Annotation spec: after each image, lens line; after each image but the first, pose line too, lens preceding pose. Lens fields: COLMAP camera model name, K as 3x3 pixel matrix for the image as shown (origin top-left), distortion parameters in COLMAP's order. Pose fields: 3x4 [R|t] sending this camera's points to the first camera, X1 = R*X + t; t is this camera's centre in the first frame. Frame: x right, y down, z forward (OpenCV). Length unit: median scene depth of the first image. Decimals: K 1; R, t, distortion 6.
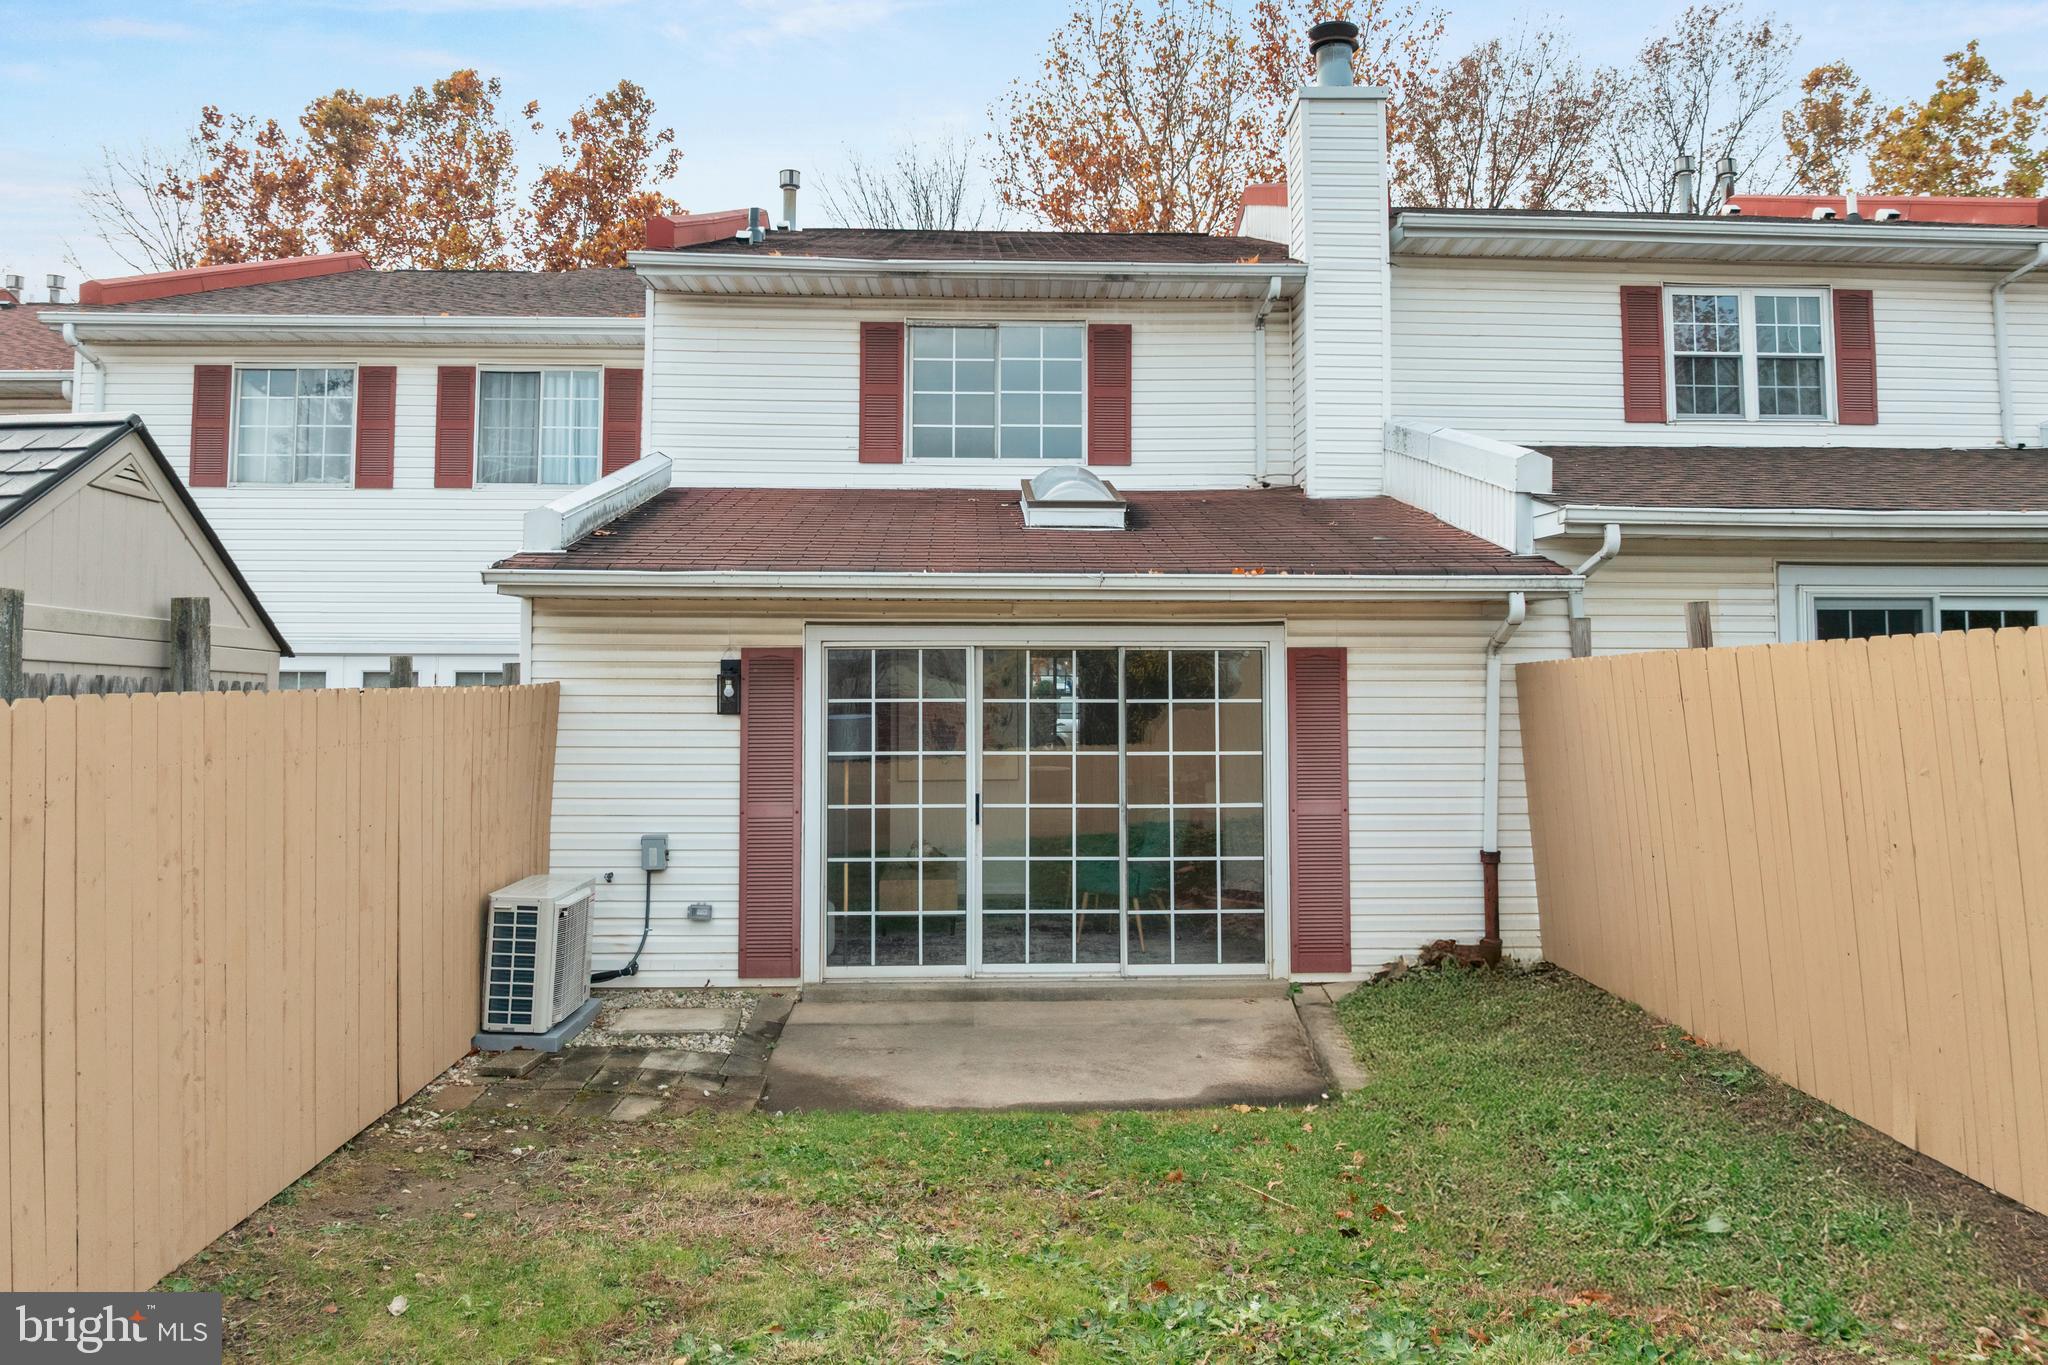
lens RADIAL K [[1448.4, 0, 1022.8], [0, 1448.4, 580.8], [0, 0, 1]] dist [-0.031600, -0.002996]
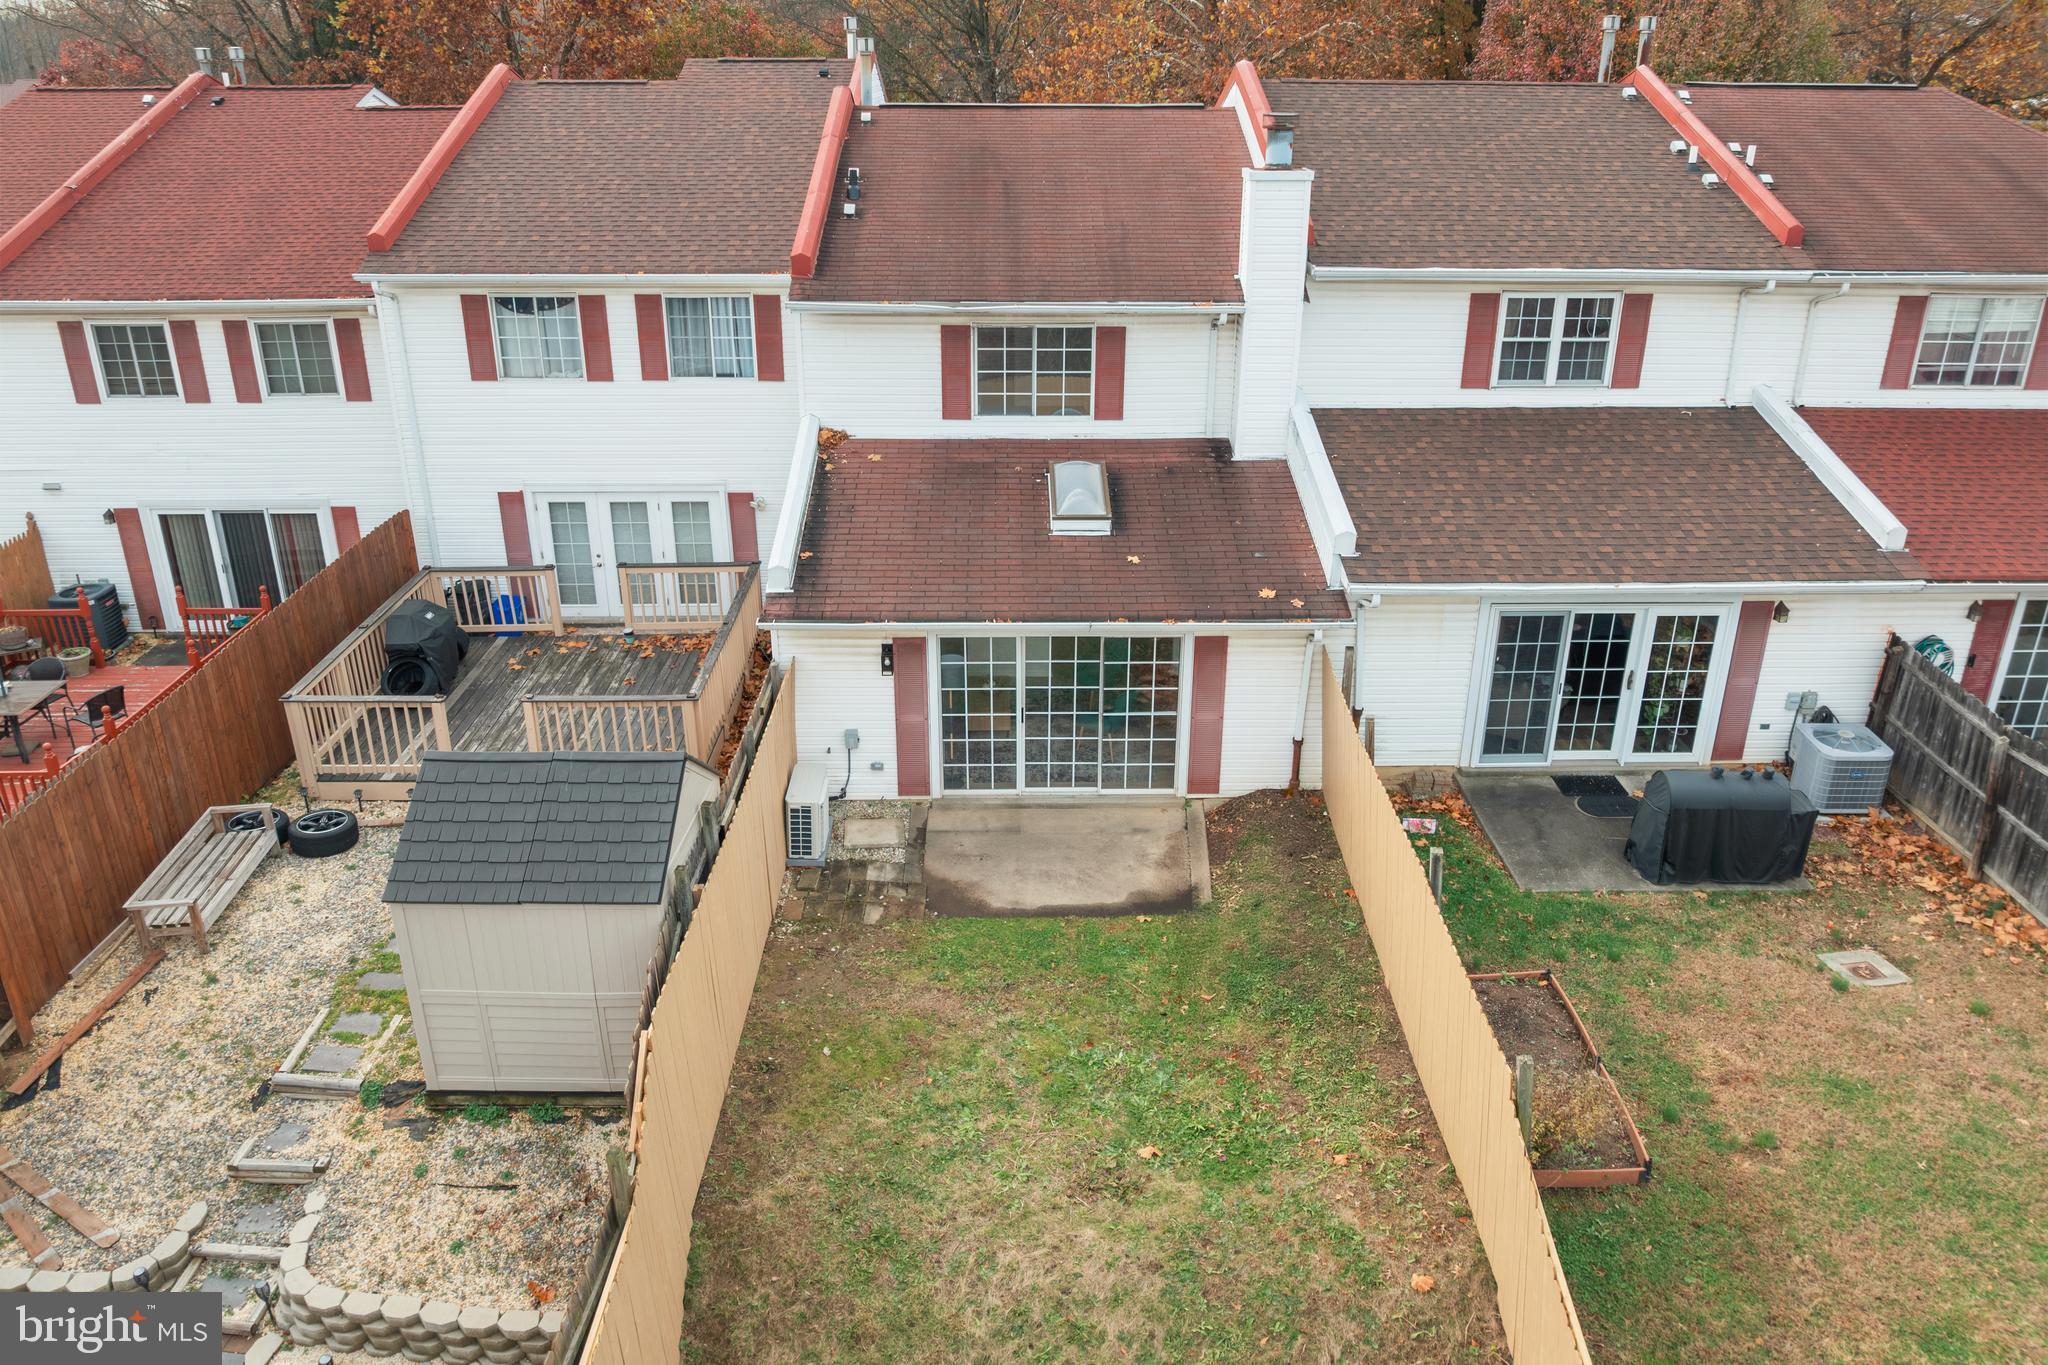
lens RADIAL K [[1413.6, 0, 1025.2], [0, 1413.6, 616.0], [0, 0, 1]] dist [-0.021273, -0.004715]
pose [[0.999730, 0.010879, -0.020533, 0.008068], [-0.000872, 0.900582, 0.434686, -0.751606], [0.023221, -0.434551, 0.900348, -0.582663]]
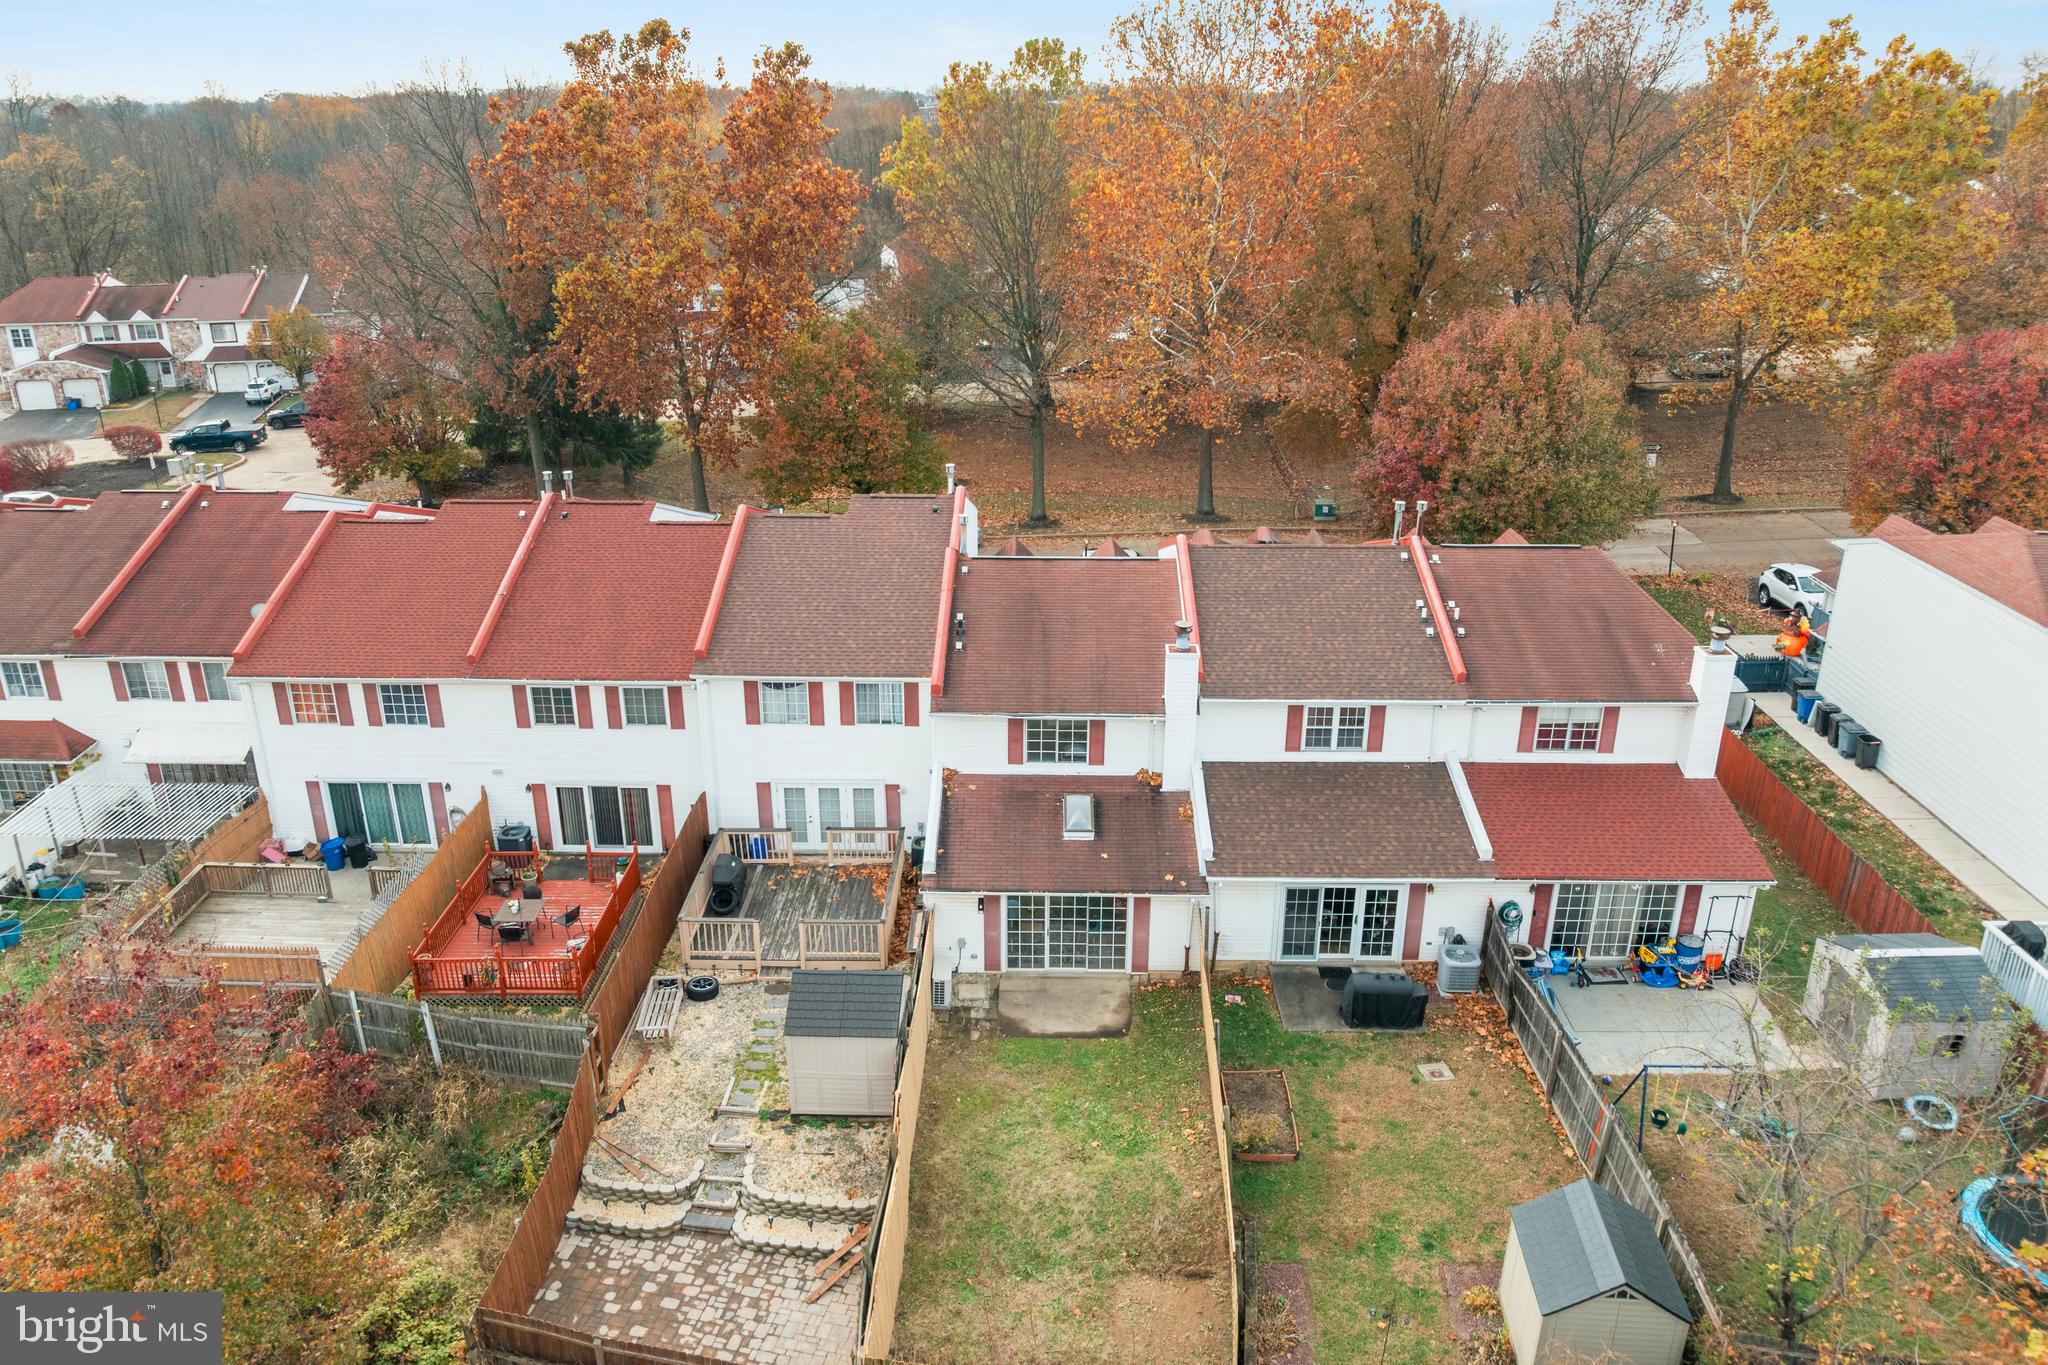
lens RADIAL K [[1411.7, 0, 1030.3], [0, 1411.7, 648.6], [0, 0, 1]] dist [0.000503, -0.001728]
pose [[0.998724, 0.021860, -0.045526, 0.072487], [-0.000815, 0.908324, 0.418267, -2.023215], [0.050495, -0.417696, 0.907182, -1.984579]]
